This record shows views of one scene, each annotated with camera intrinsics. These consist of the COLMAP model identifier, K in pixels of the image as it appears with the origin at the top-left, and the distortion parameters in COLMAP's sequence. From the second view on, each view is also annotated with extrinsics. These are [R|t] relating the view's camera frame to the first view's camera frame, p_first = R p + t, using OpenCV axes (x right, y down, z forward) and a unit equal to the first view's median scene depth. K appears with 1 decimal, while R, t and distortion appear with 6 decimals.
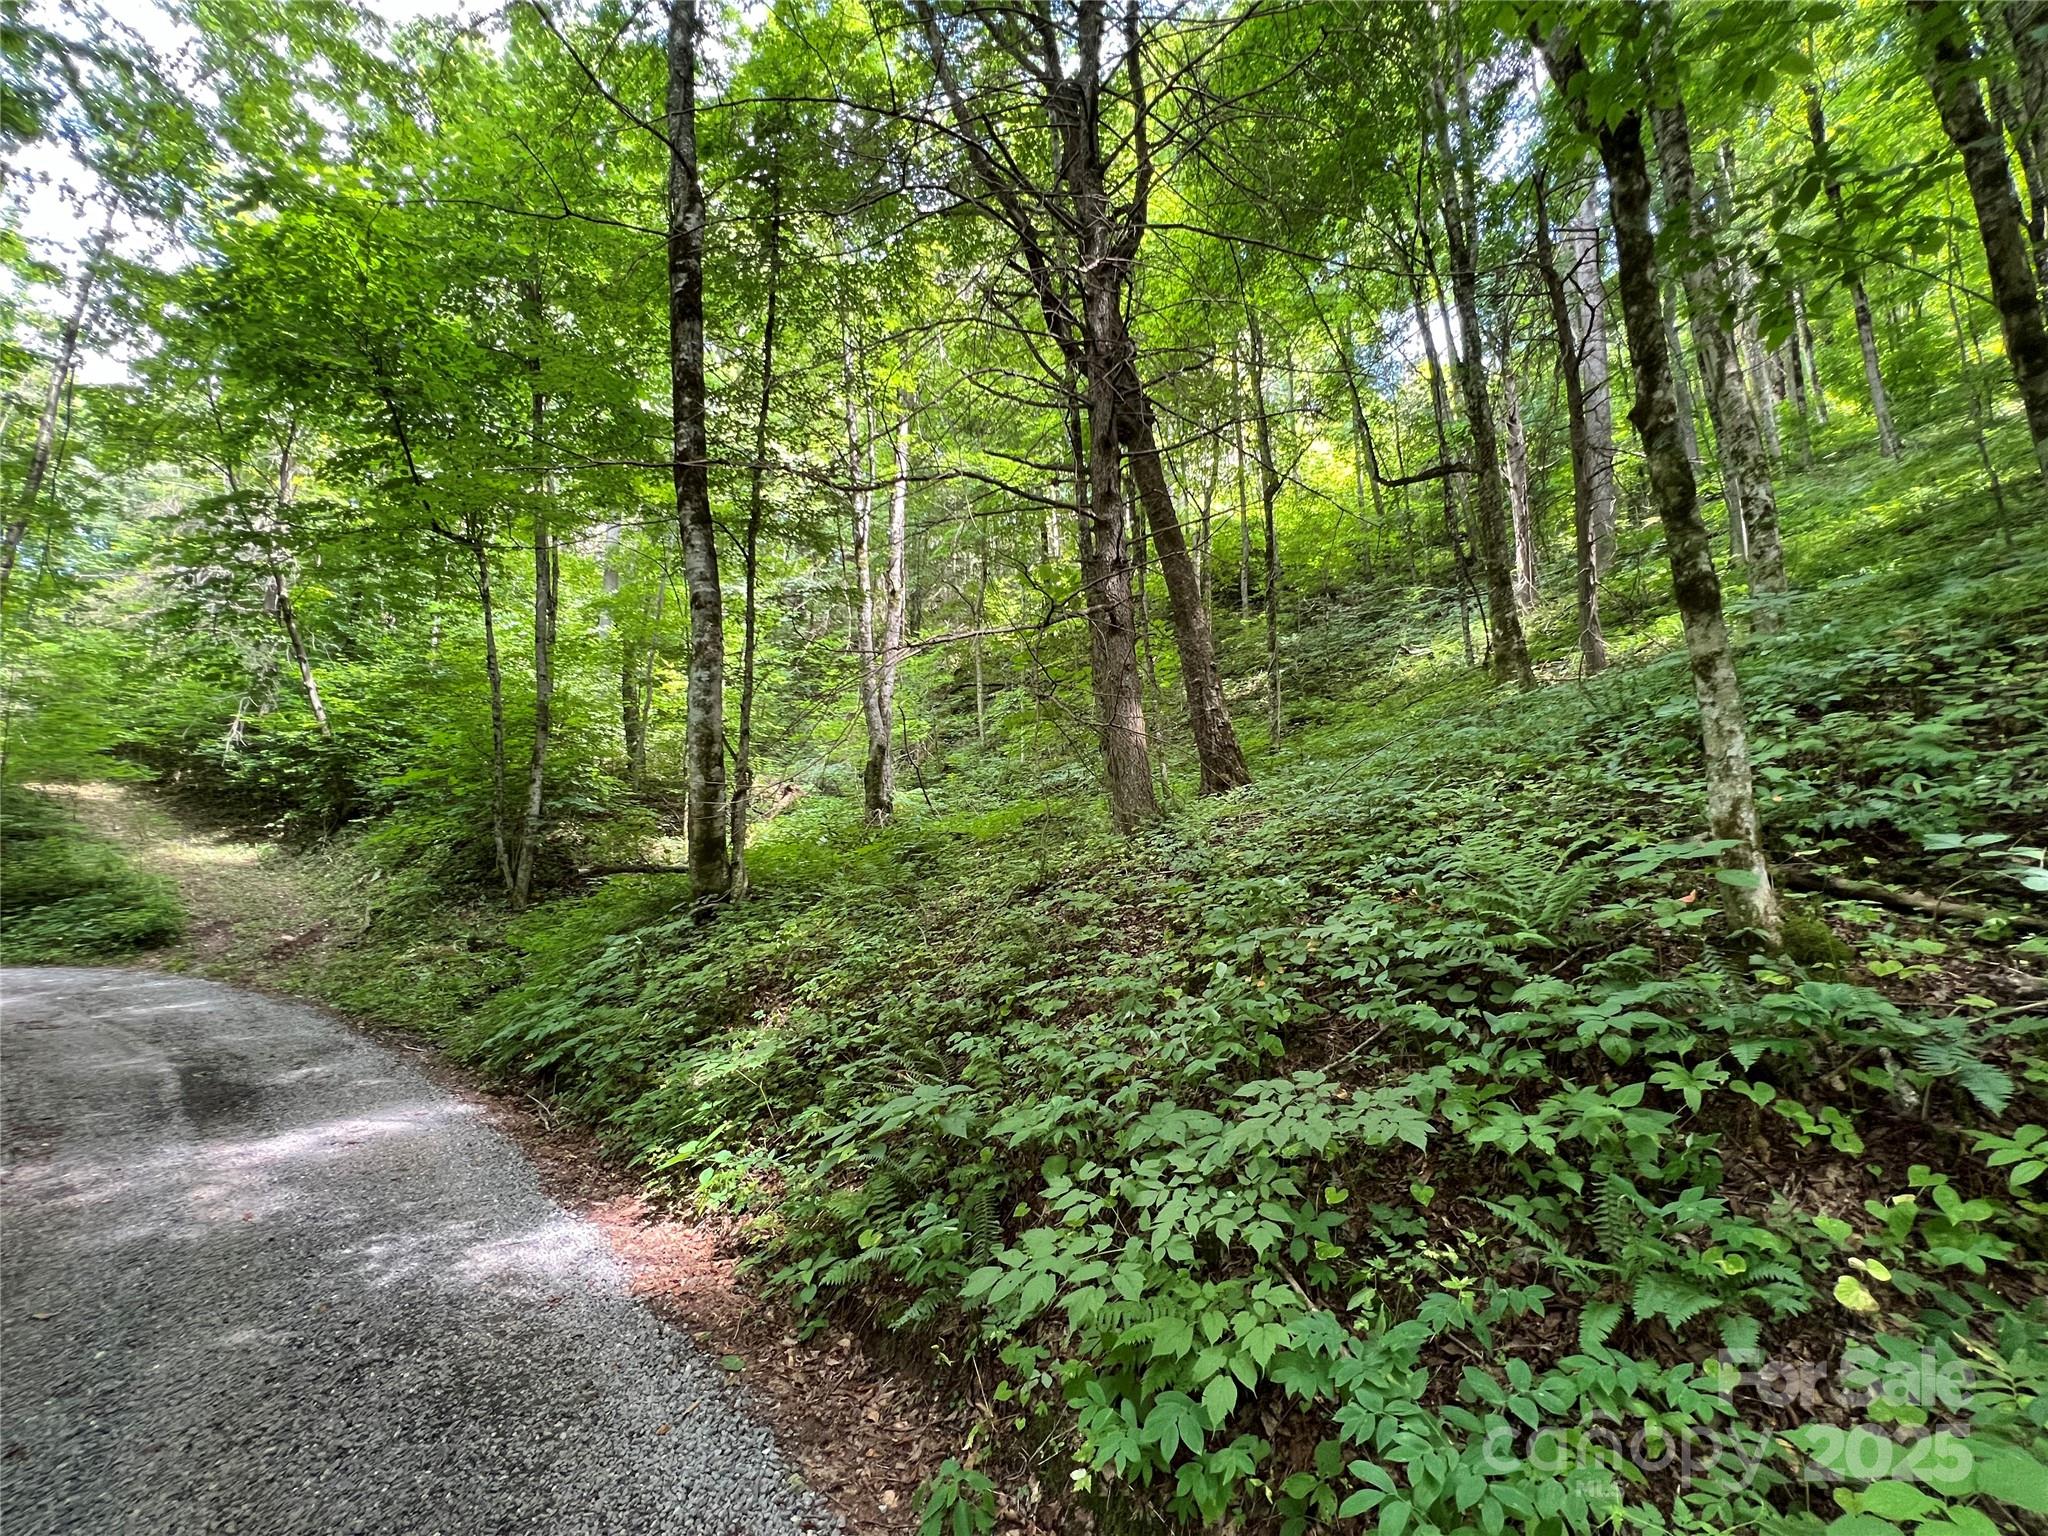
lens RADIAL K [[818.8, 0, 1024.0], [0, 818.8, 768.0], [0, 0, 1]] dist [0.000577, -0.000234]
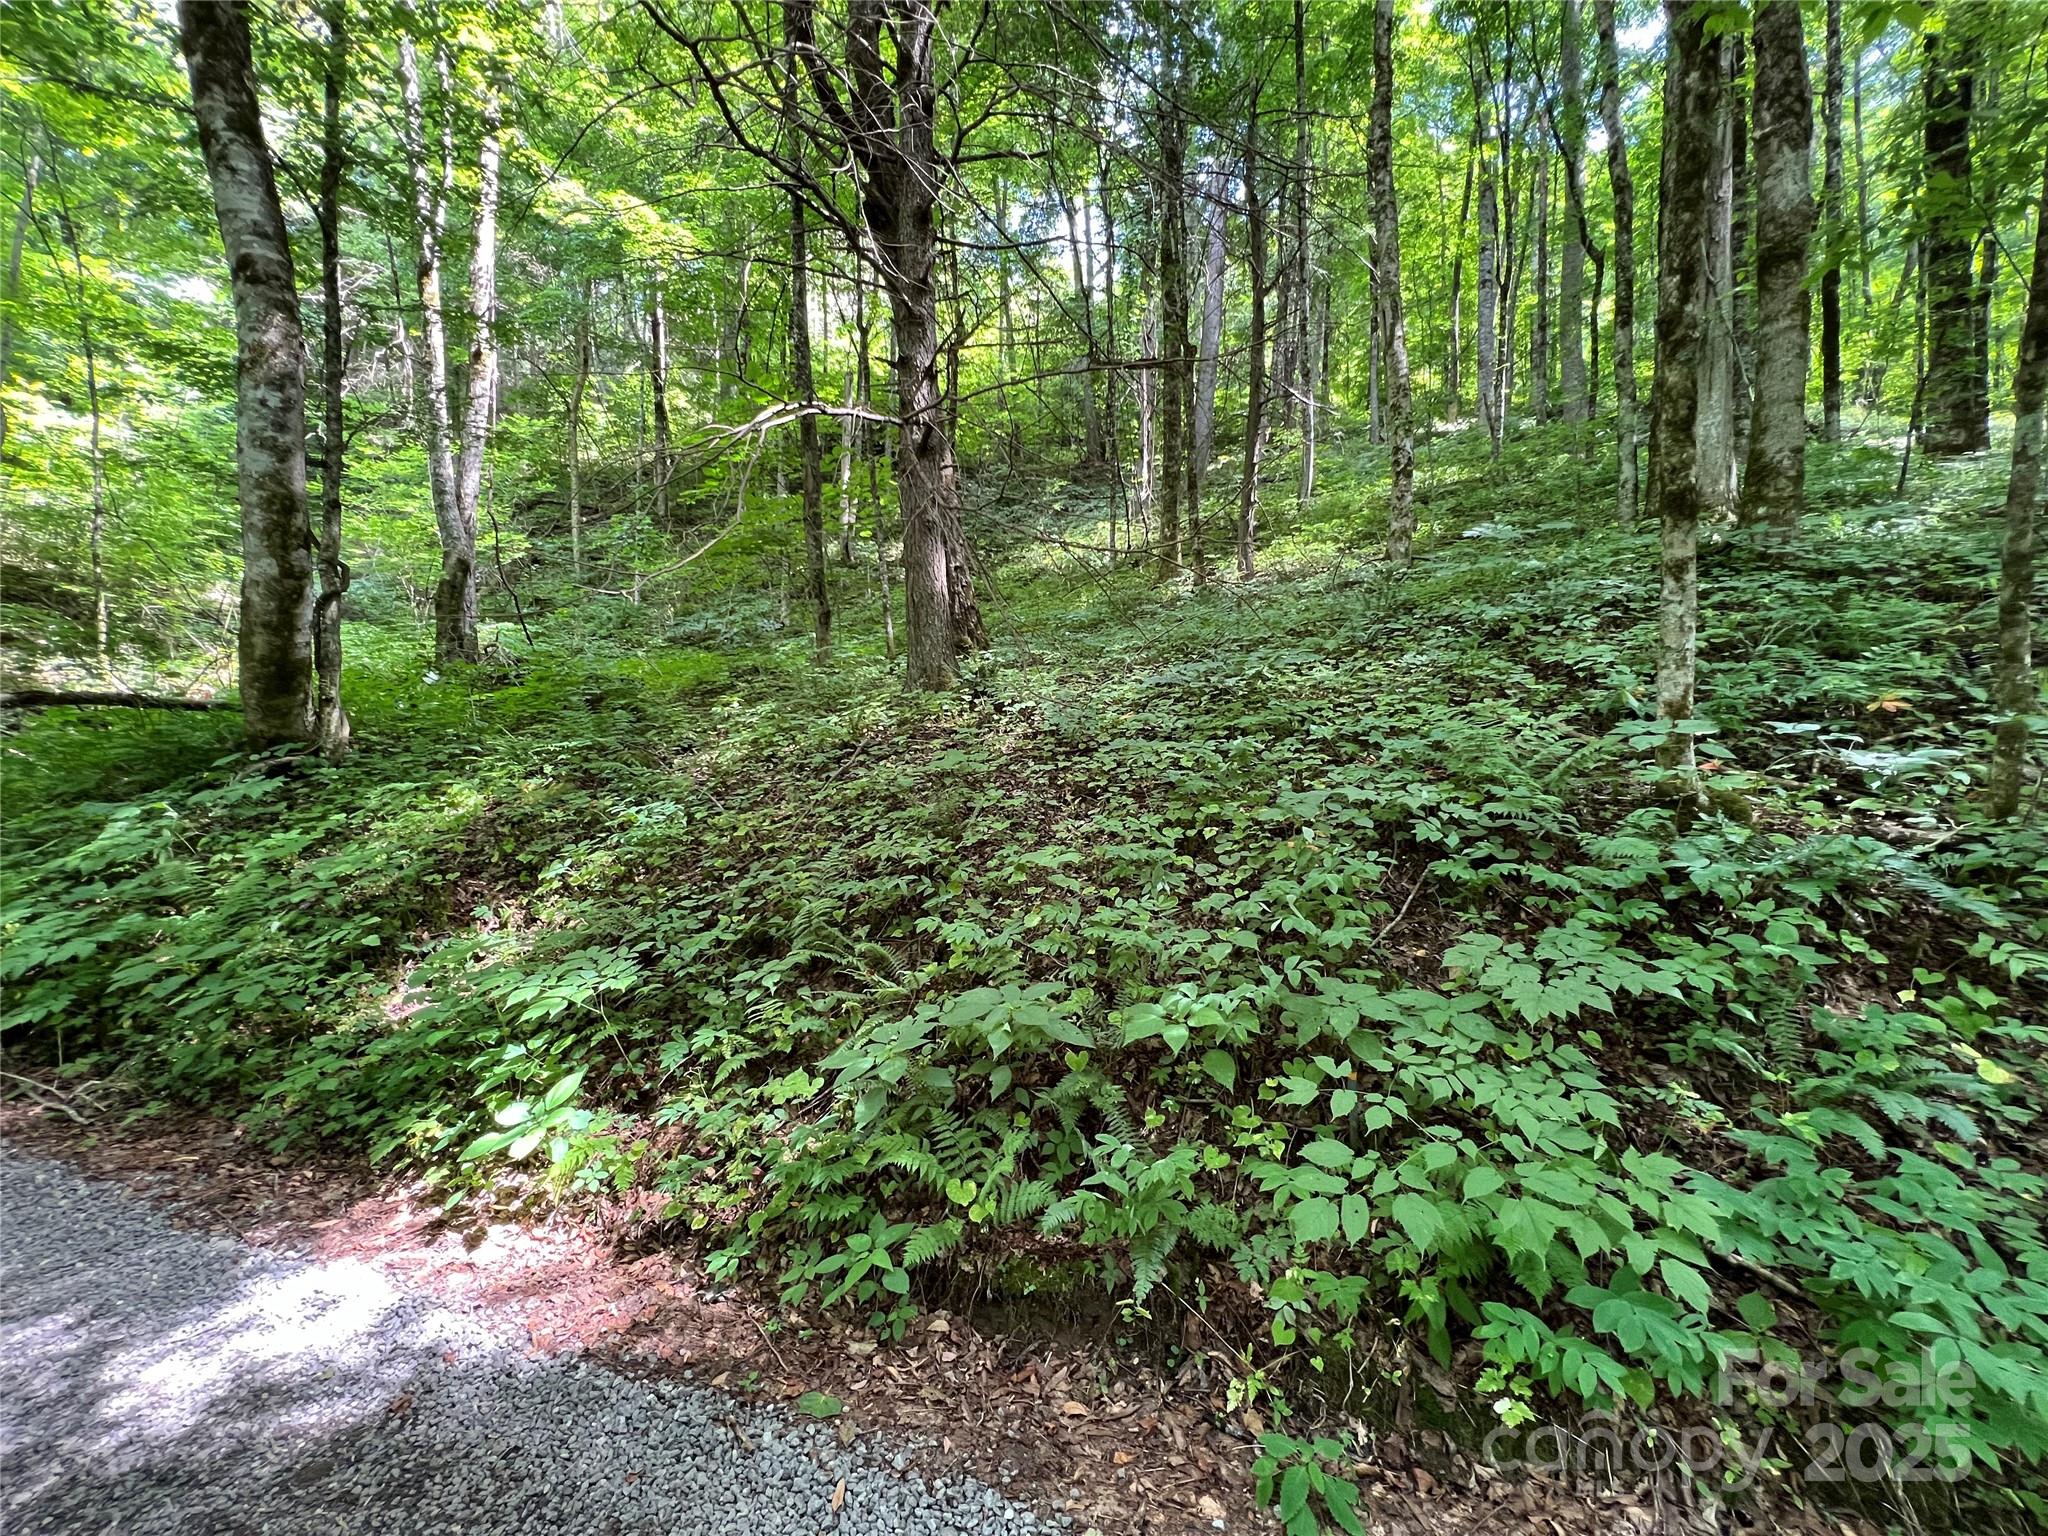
lens RADIAL K [[818.8, 0, 1024.0], [0, 818.8, 768.0], [0, 0, 1]] dist [0.000577, -0.000234]
pose [[0.876285, 0.017737, 0.481466, -0.182492], [-0.093251, 0.986669, 0.133371, 0.029514], [-0.472682, -0.161768, 0.866258, 0.135989]]
